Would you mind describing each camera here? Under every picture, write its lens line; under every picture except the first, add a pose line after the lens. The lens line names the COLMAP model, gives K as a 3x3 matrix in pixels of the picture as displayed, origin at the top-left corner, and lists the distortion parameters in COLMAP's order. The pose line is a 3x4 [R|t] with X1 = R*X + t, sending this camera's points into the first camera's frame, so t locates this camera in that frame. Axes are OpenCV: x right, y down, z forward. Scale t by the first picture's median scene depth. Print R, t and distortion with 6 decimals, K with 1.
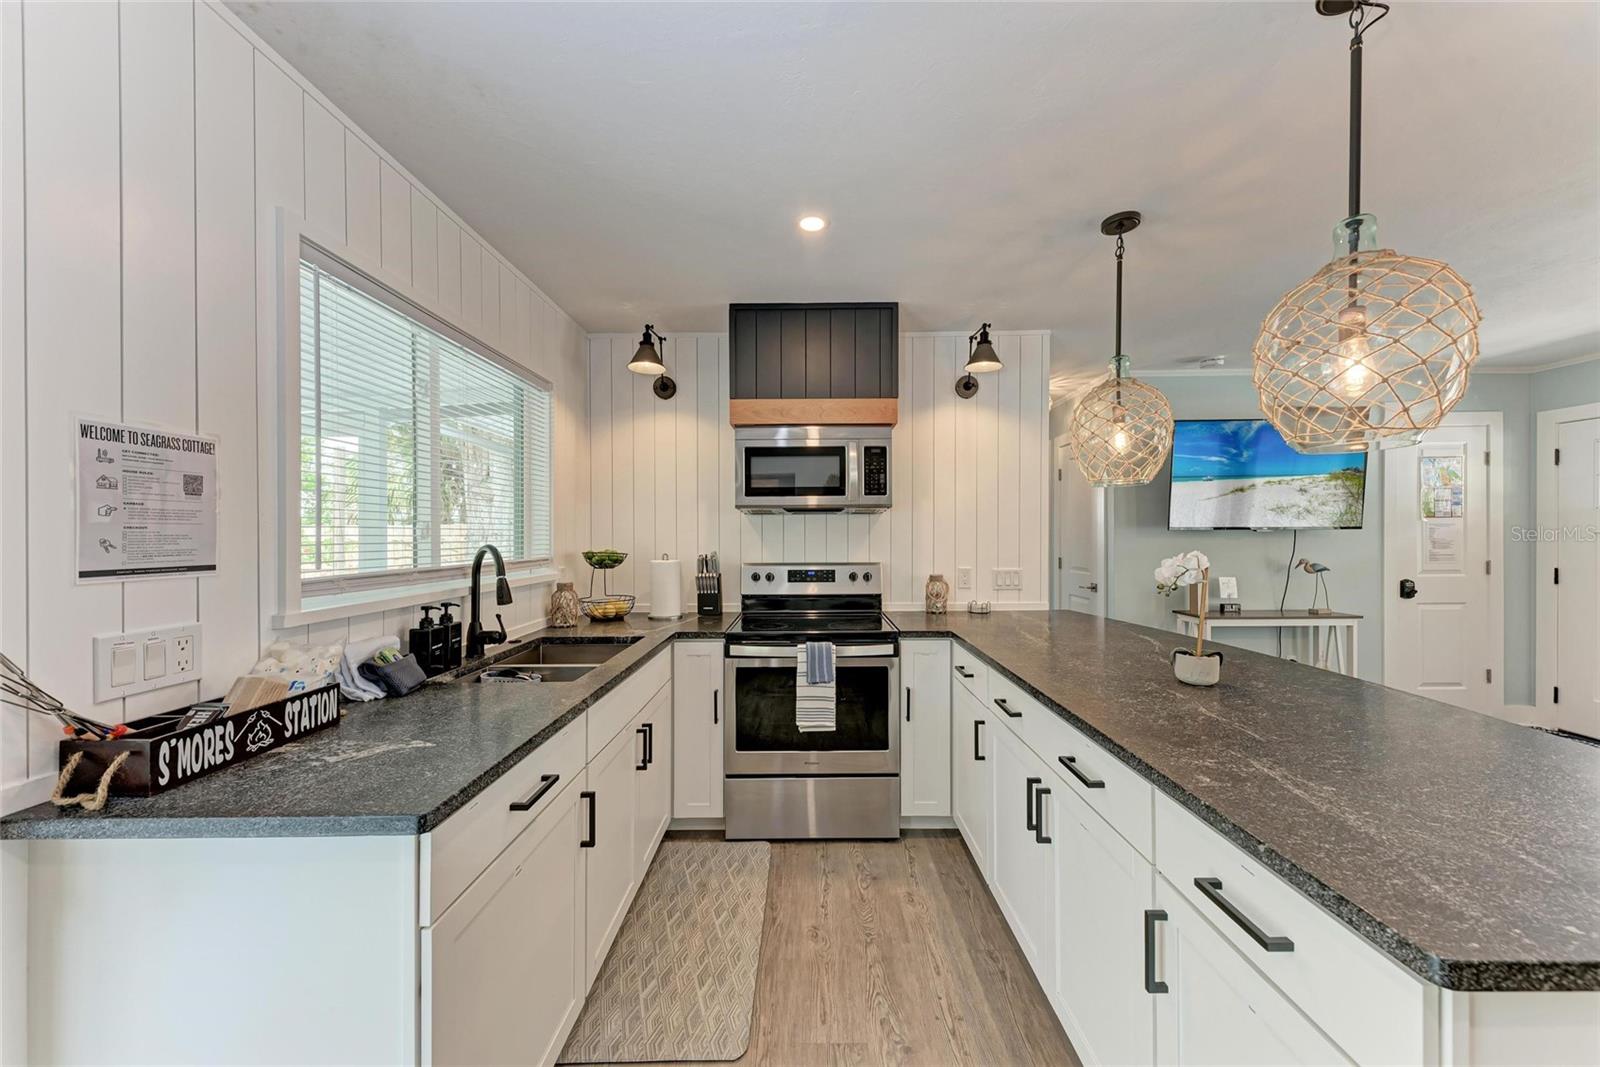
lens RADIAL K [[550.9, 0, 809.6], [0, 550.9, 538.8], [0, 0, 1]] dist [0.018764, -0.005712]
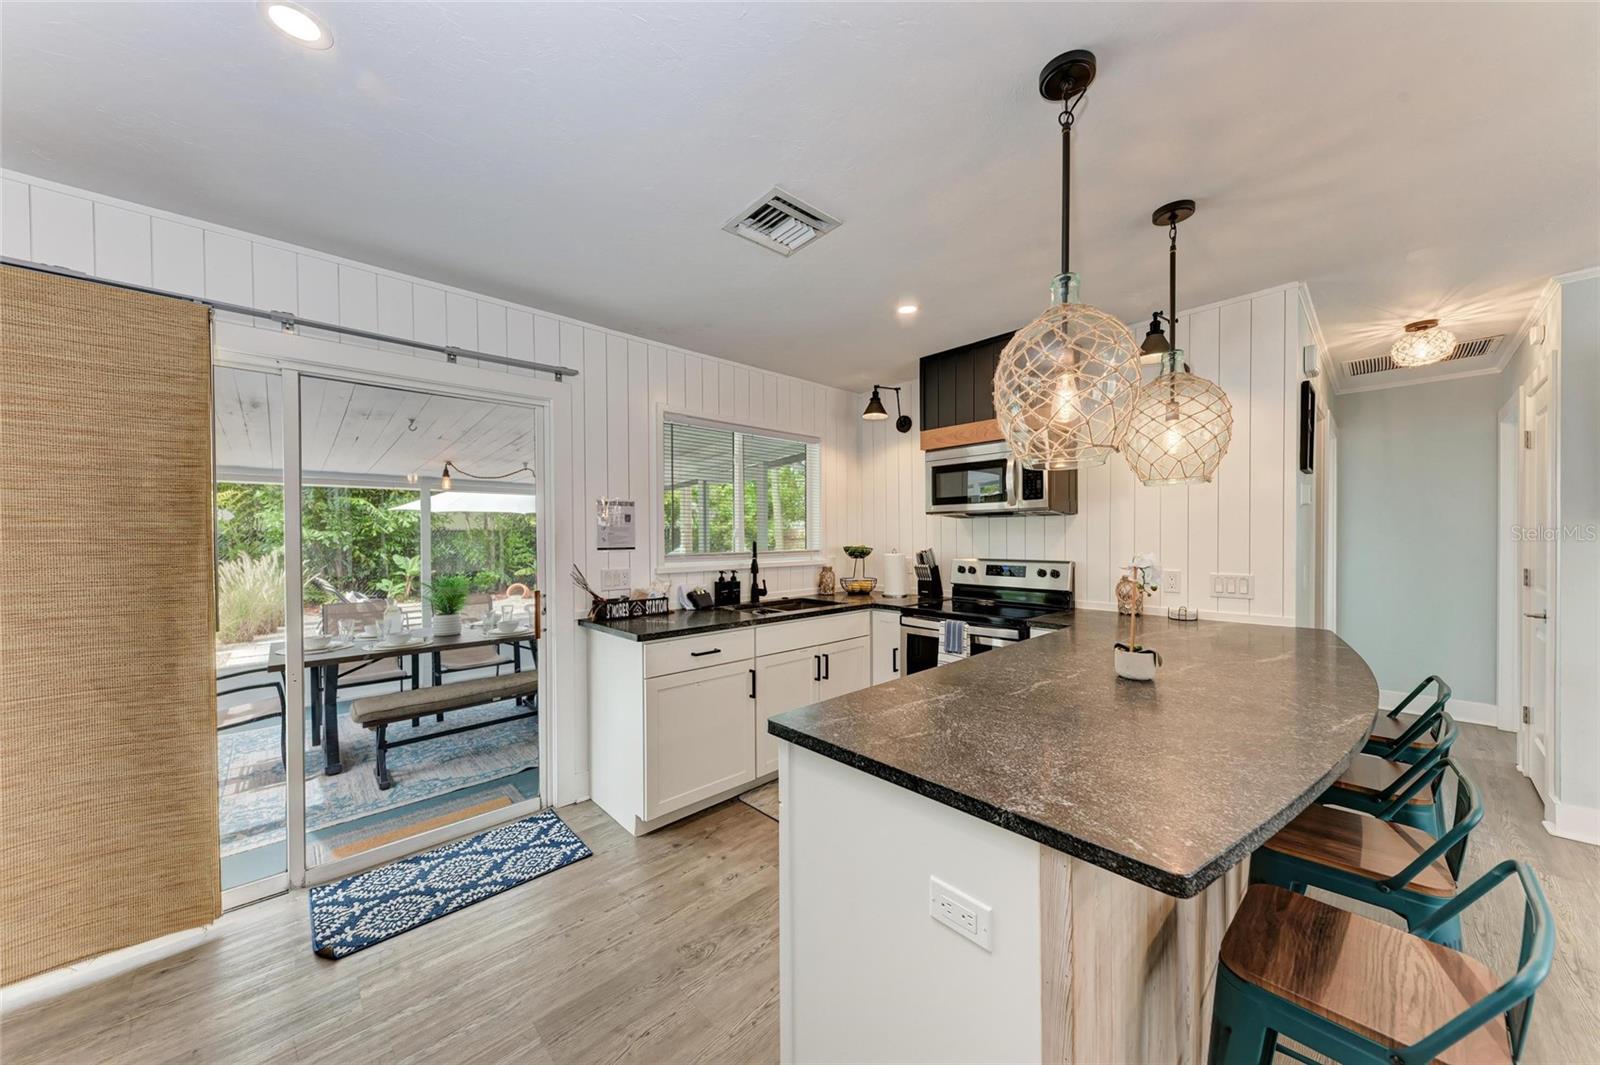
lens RADIAL K [[547.4, 0, 804.5], [0, 547.4, 541.3], [0, 0, 1]] dist [0.019242, -0.005953]
pose [[0.689326, 0.007473, -0.724413, 0.601089], [-0.002185, 0.999964, 0.008237, -0.002429], [0.724448, -0.004095, 0.689317, -0.096791]]
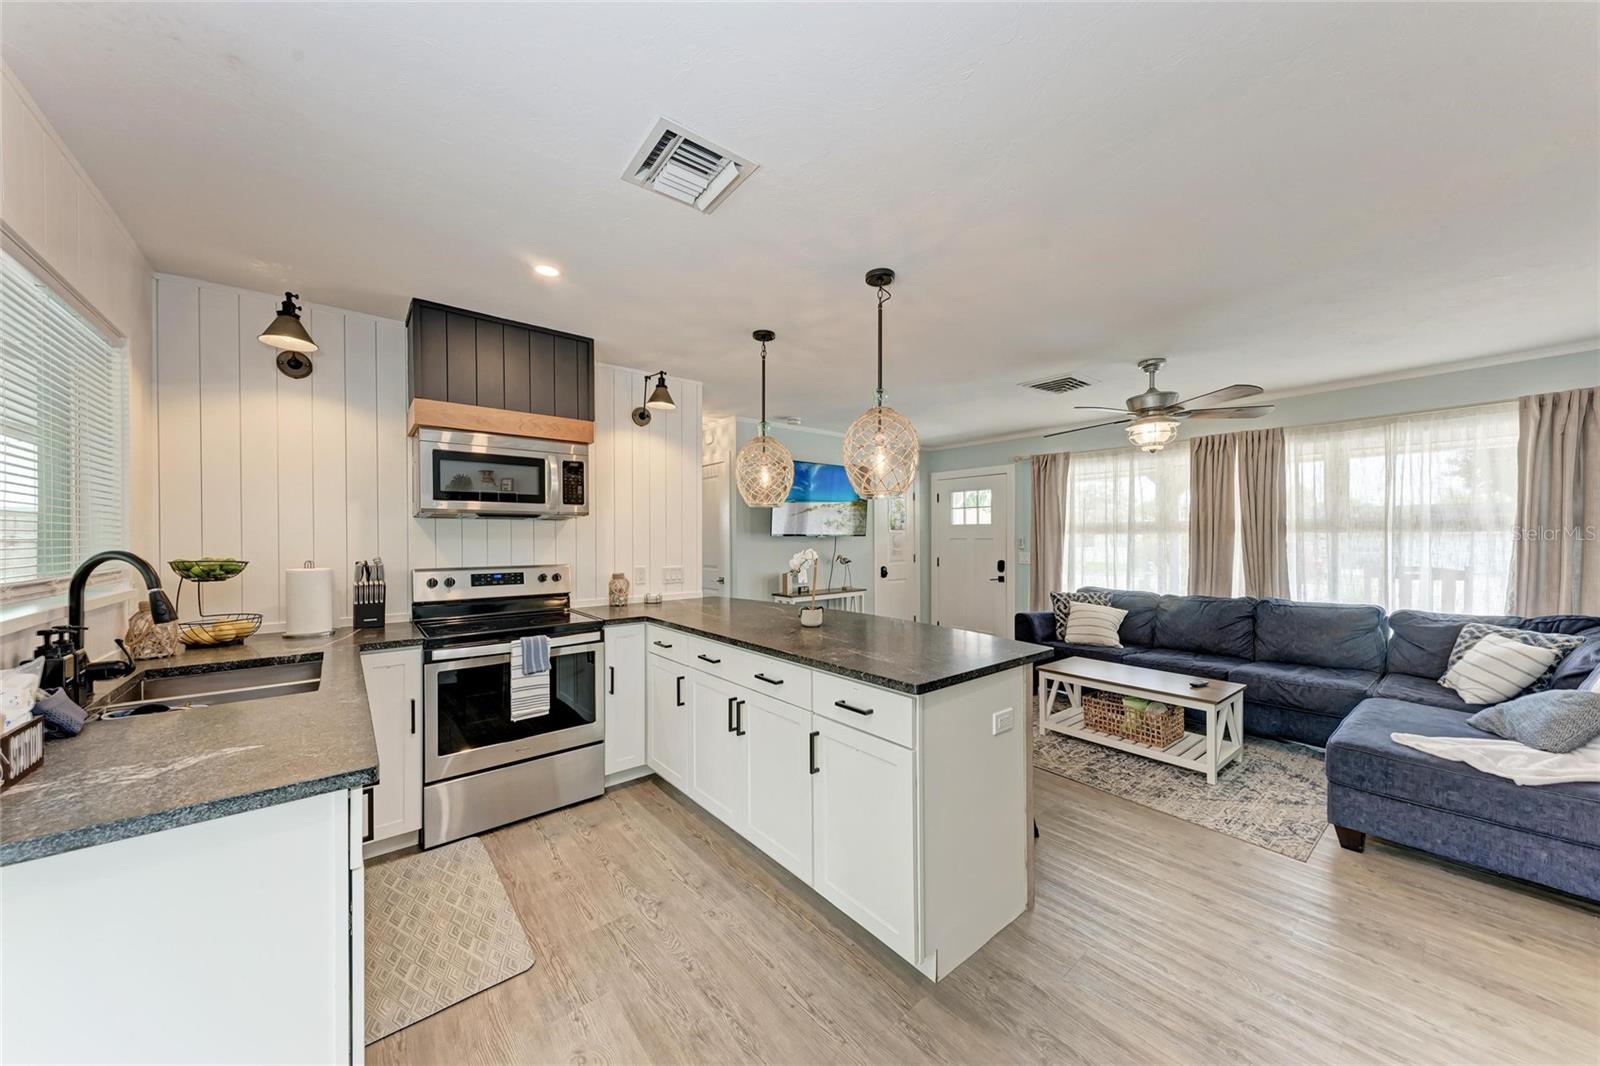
lens RADIAL K [[547.4, 0, 804.5], [0, 547.4, 541.8], [0, 0, 1]] dist [0.019242, -0.005953]
pose [[0.771391, -0.001789, 0.636359, -0.232023], [0.004080, 0.999989, -0.002135, 0.002572], [-0.636349, 0.004244, 0.771390, -0.170765]]
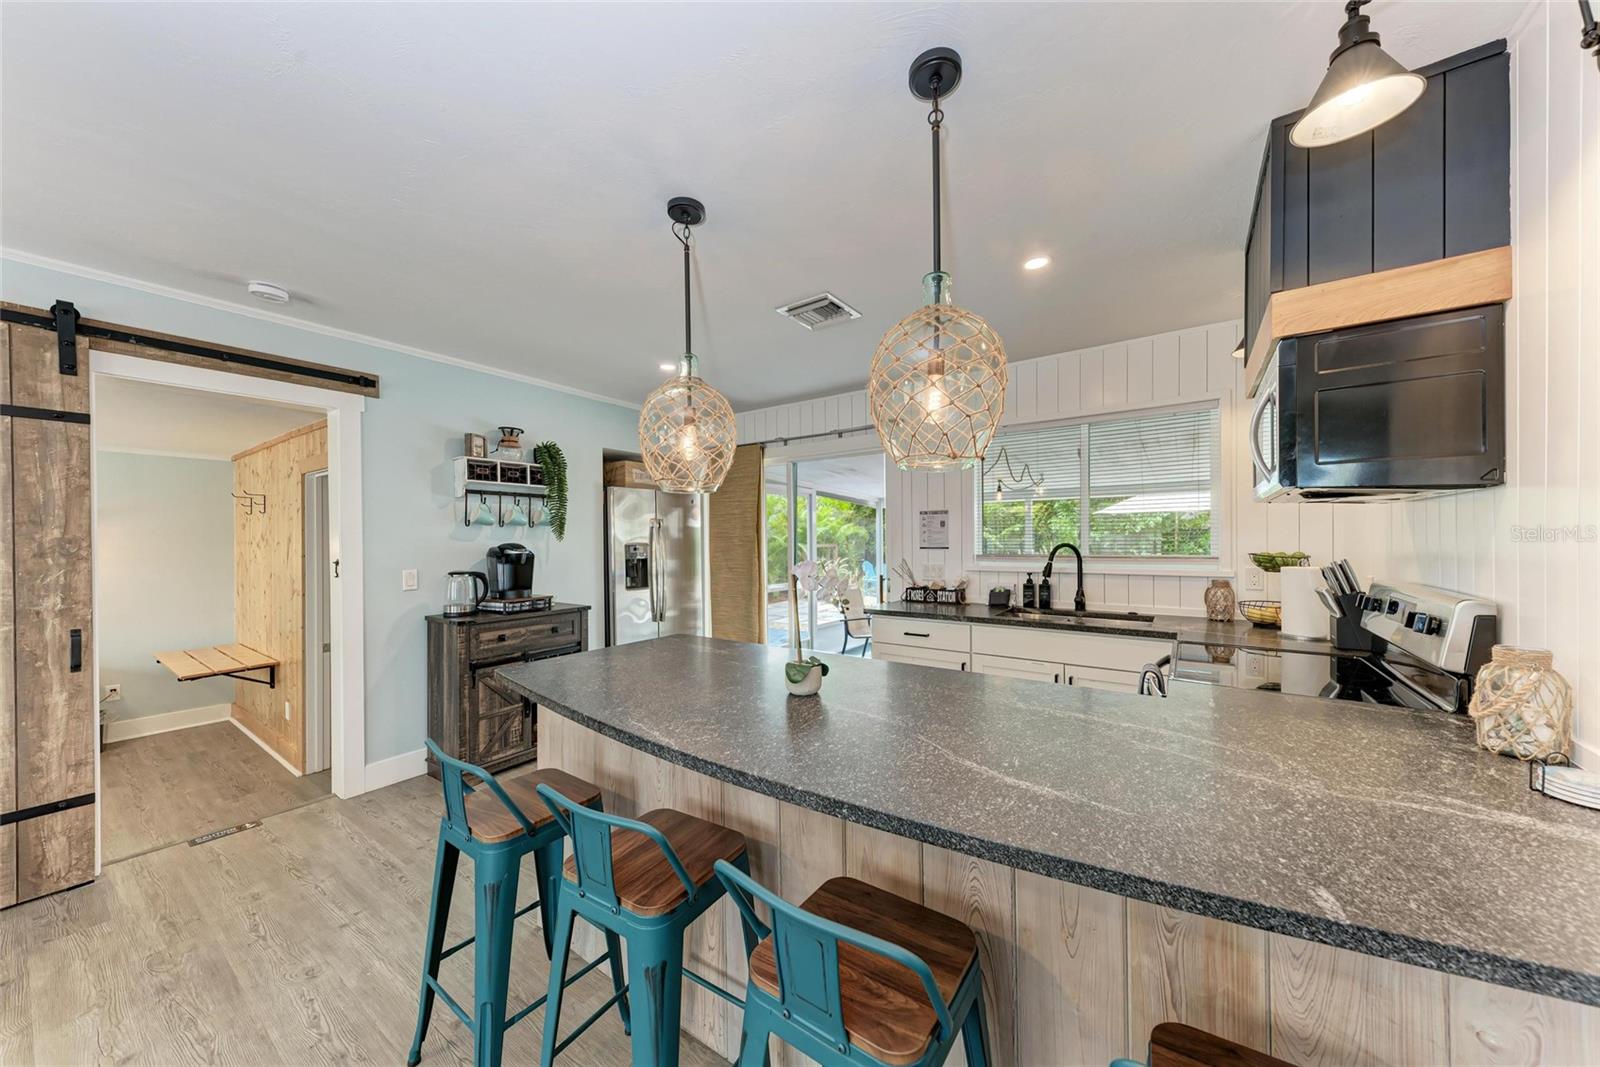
lens RADIAL K [[547.4, 0, 804.5], [0, 547.4, 542.3], [0, 0, 1]] dist [0.019242, -0.005953]
pose [[-0.570343, 0.013185, -0.821301, 0.883081], [0.006249, 0.999912, 0.011713, -0.011201], [0.821383, 0.001548, -0.570375, 0.918732]]
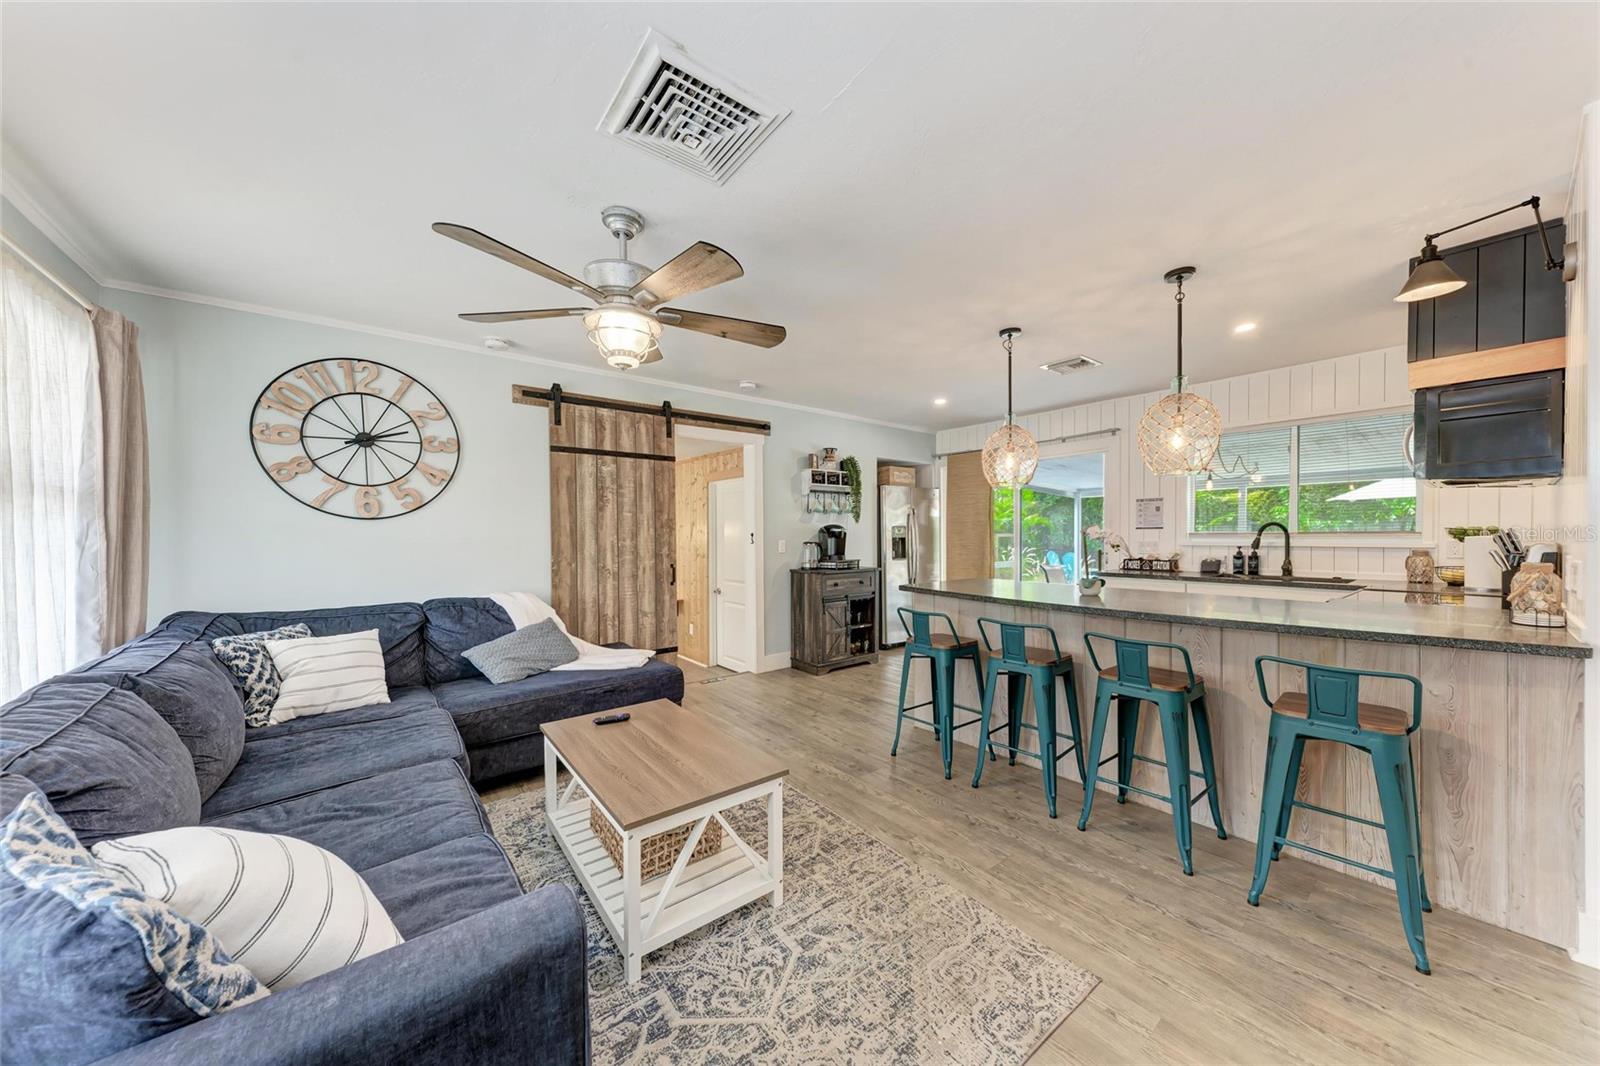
lens RADIAL K [[547.4, 0, 804.5], [0, 547.4, 541.8], [0, 0, 1]] dist [0.019242, -0.005953]
pose [[-0.779366, 0.018494, -0.626296, 1.523755], [0.006383, 0.999747, 0.021579, 0.020665], [0.626536, 0.012820, -0.779287, 1.079304]]
